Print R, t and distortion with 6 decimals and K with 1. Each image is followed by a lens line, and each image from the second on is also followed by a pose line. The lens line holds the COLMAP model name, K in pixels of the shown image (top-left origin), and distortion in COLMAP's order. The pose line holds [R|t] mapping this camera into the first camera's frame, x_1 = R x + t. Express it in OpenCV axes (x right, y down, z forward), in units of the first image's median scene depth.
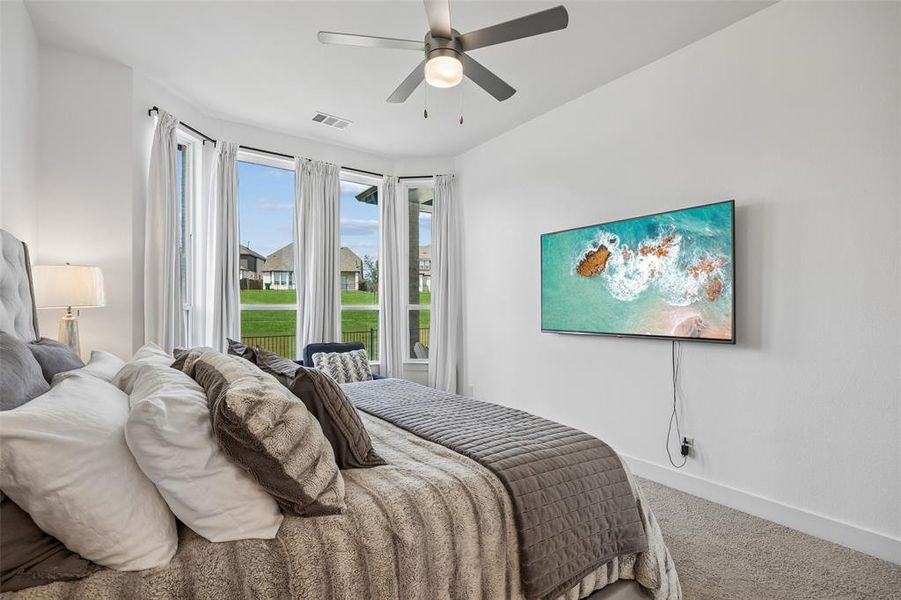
lens RADIAL K [[423.2, 0, 456.0], [0, 423.2, 306.1], [0, 0, 1]] dist [-0.005509, 0.000123]
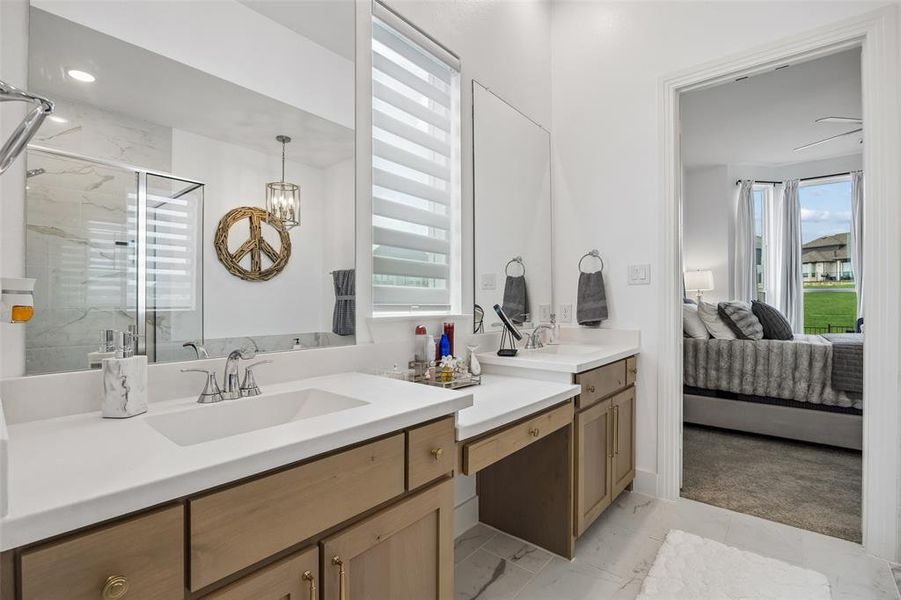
lens RADIAL K [[423.2, 0, 452.1], [0, 423.2, 303.3], [0, 0, 1]] dist [-0.005509, 0.000123]
pose [[0.261193, -0.004921, -0.965274, 0.869543], [0.005227, 0.999980, -0.003683, 0.071845], [0.965273, -0.004083, 0.261213, -0.814628]]
